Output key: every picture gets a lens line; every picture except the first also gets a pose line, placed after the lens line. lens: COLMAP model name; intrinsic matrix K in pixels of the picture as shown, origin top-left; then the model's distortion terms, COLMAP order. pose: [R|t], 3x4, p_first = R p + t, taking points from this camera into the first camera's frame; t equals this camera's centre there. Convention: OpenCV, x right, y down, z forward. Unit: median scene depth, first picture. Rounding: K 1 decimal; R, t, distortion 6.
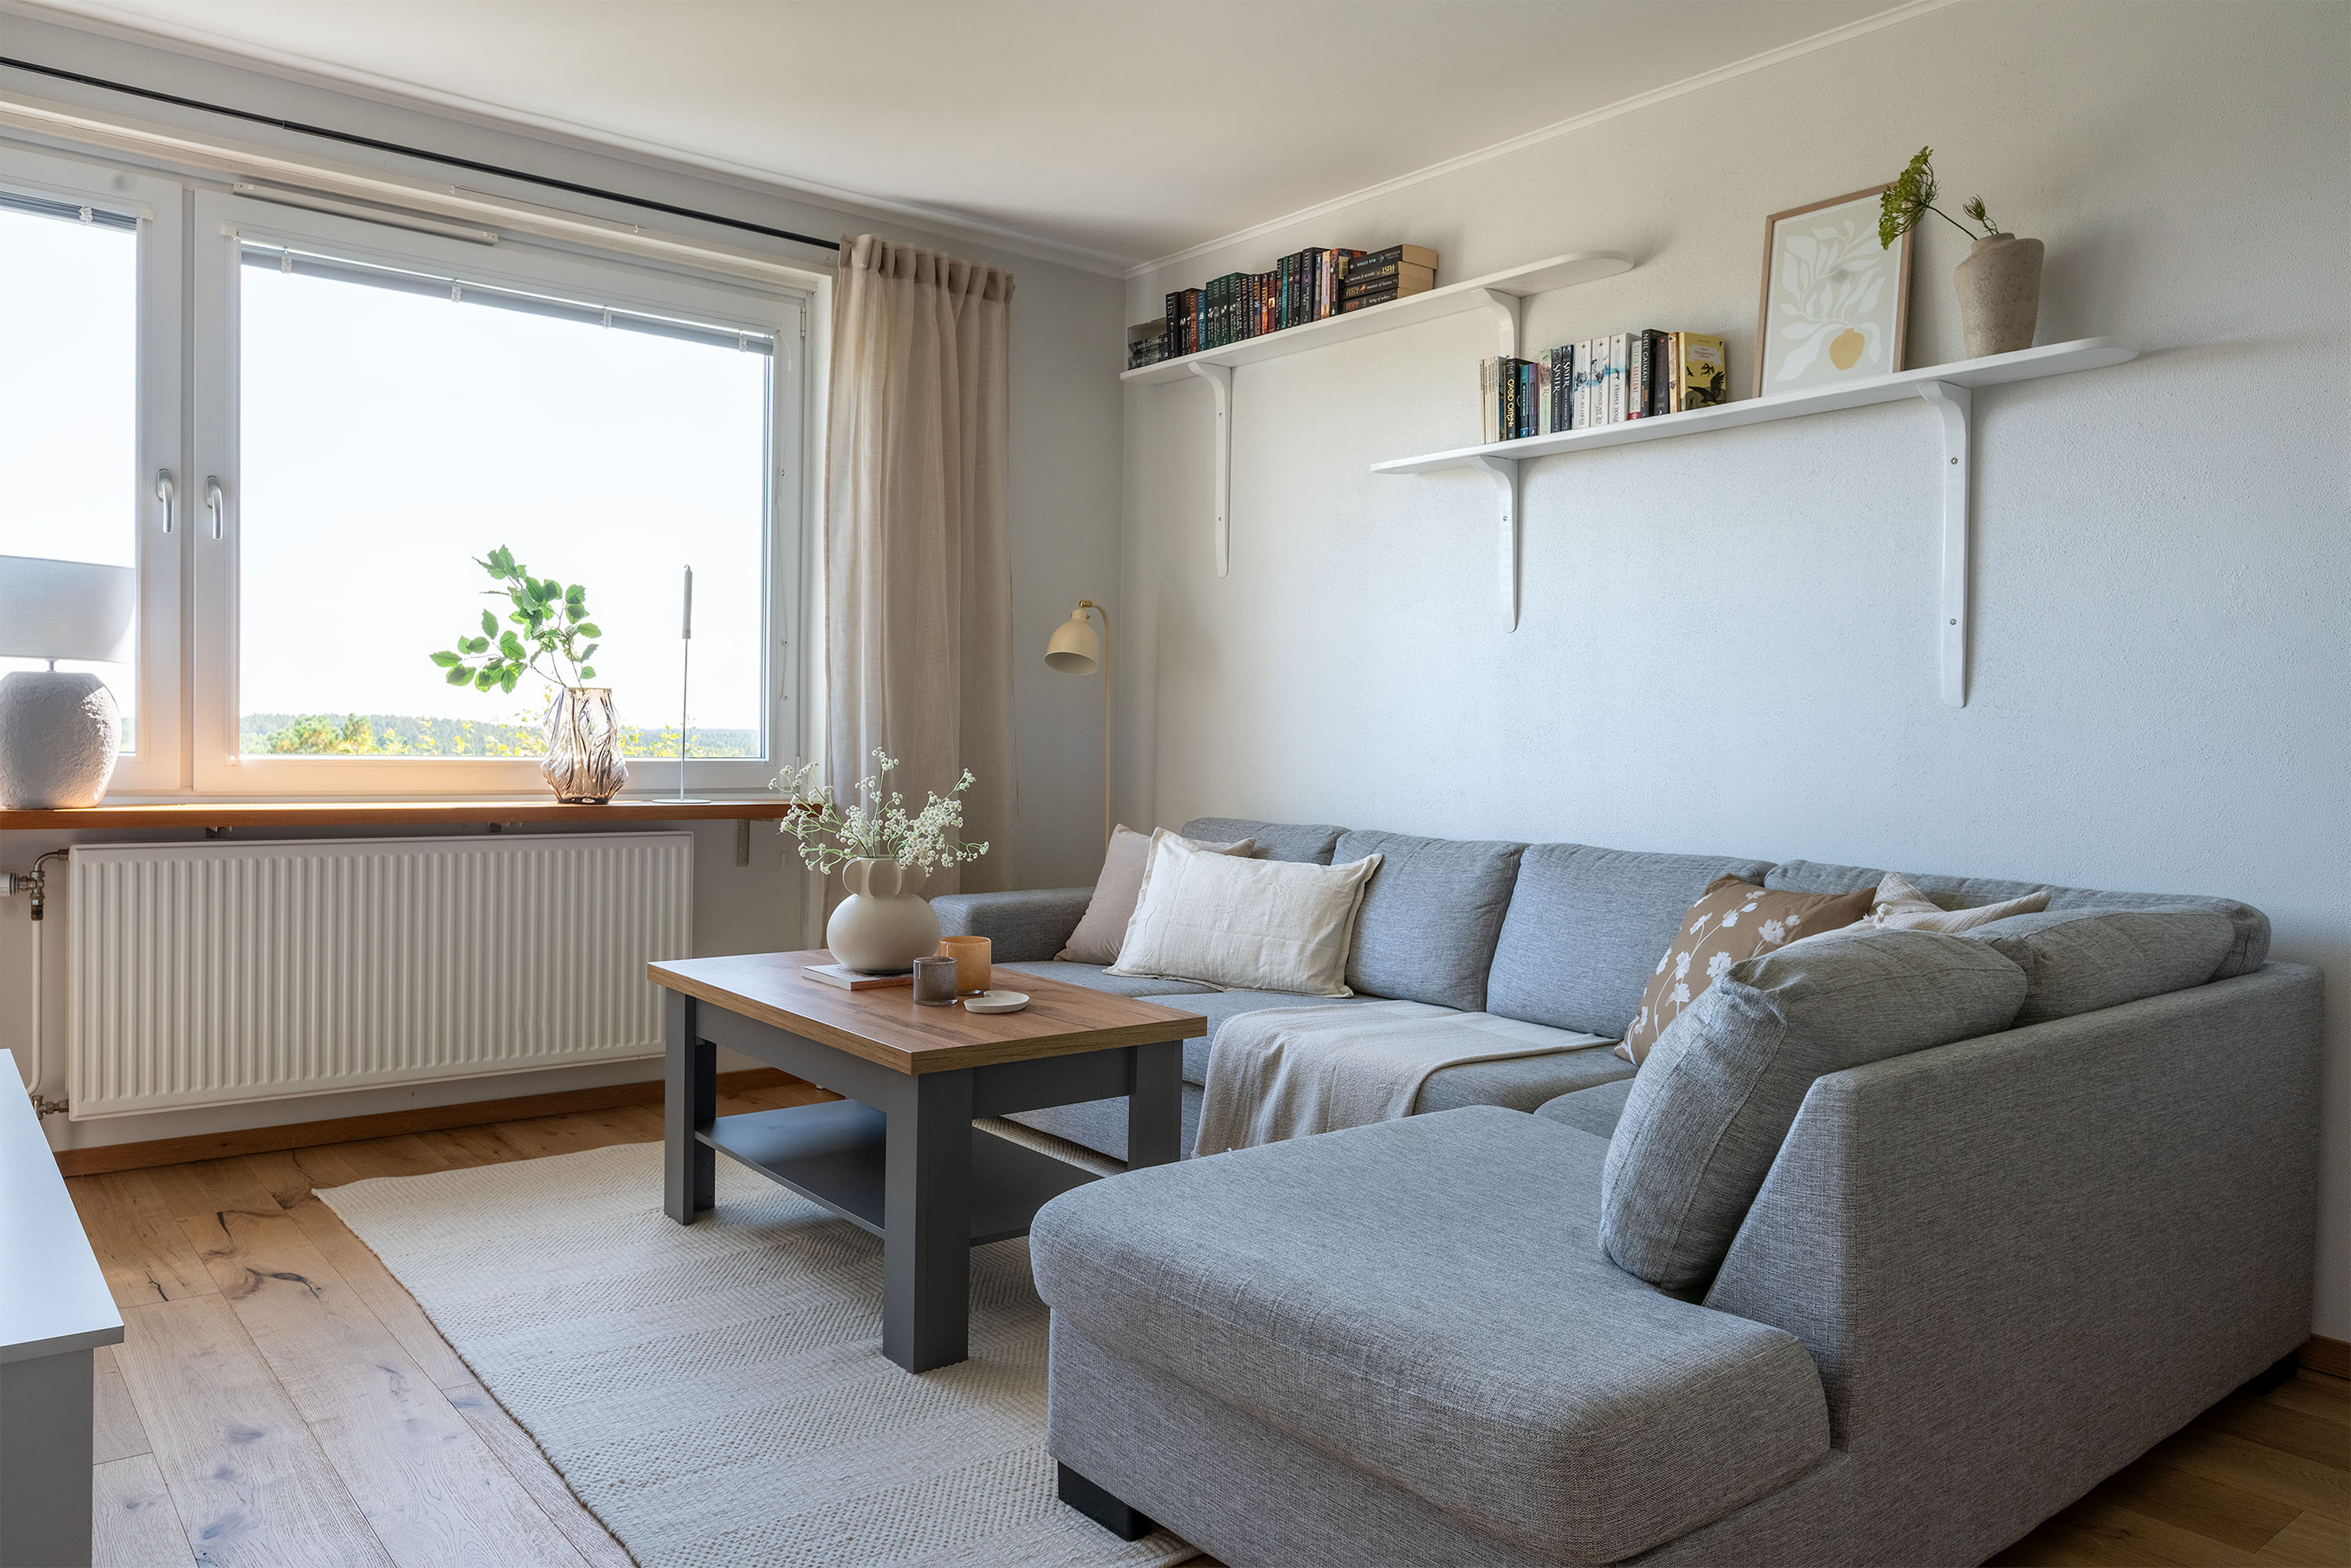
lens RADIAL K [[1626.6, 0, 1177.0], [0, 1626.6, 778.2], [0, 0, 1]] dist [0.002831, -0.004151]
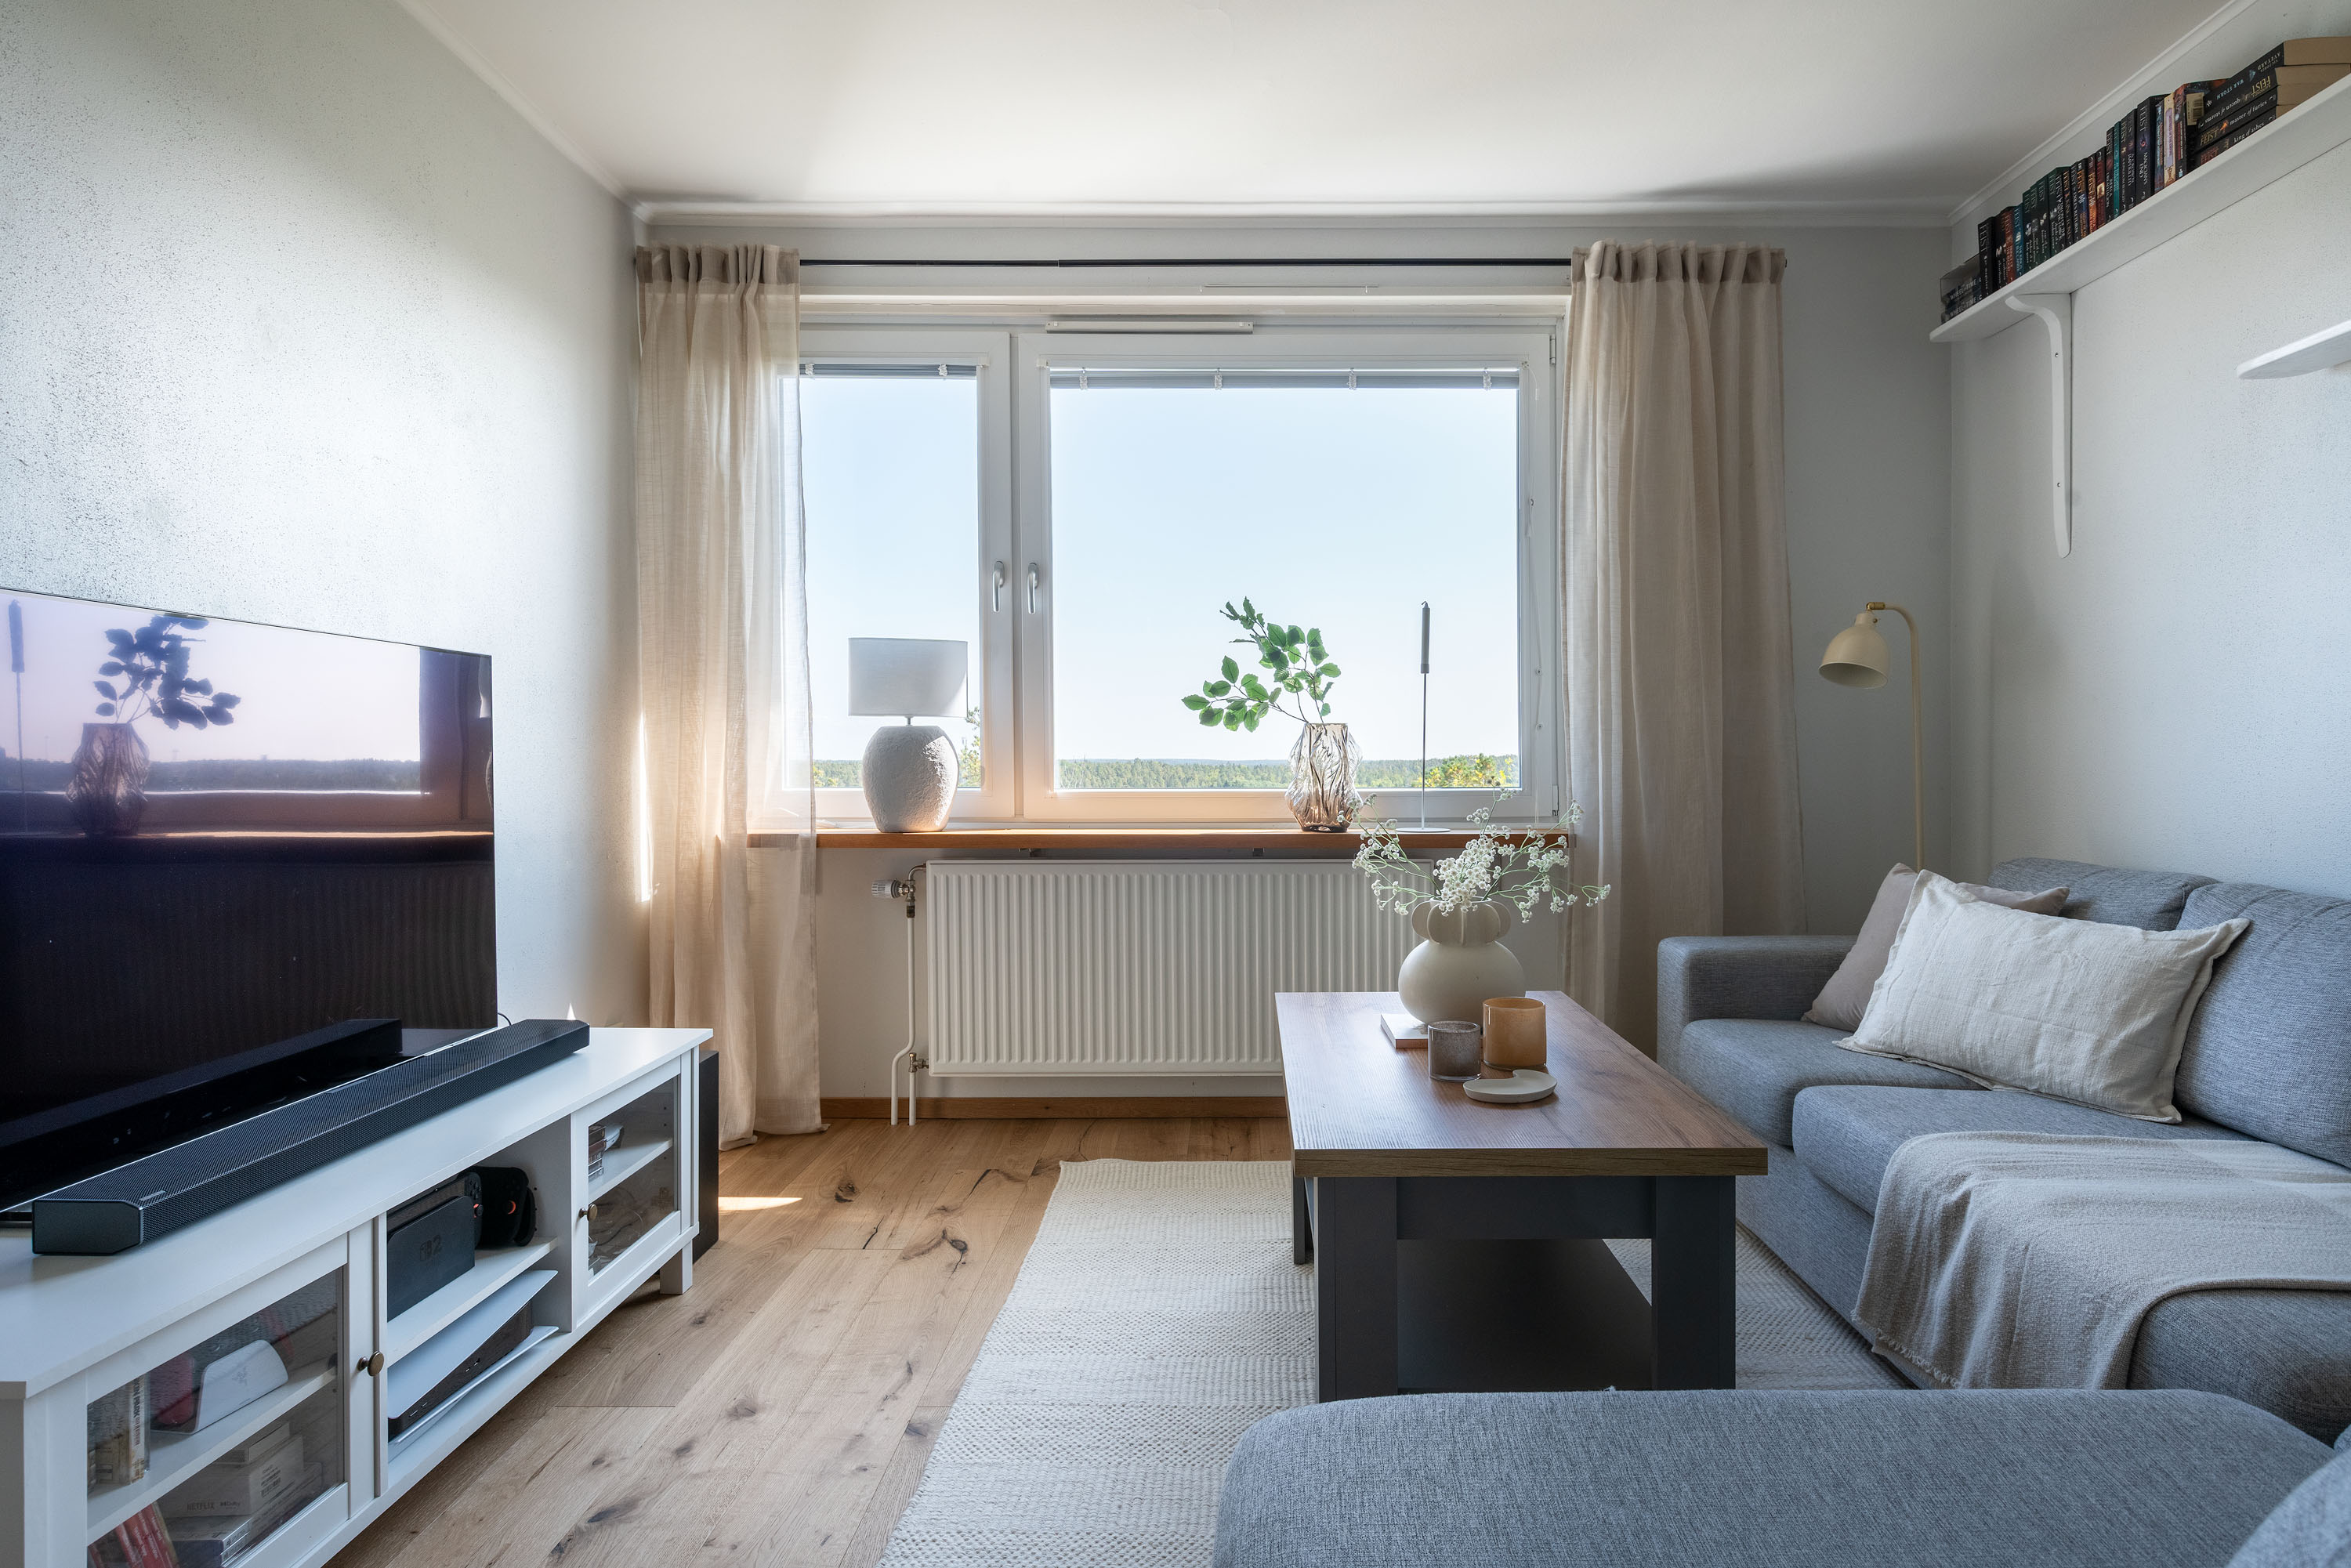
lens RADIAL K [[1362.8, 0, 1174.6], [0, 1362.8, 776.7], [0, 0, 1]] dist [0.005610, -0.002408]
pose [[0.780129, -0.013492, -0.625474, 0.131436], [0.001003, 0.999793, -0.020316, -0.002637], [0.625618, 0.015222, 0.779981, 0.253932]]
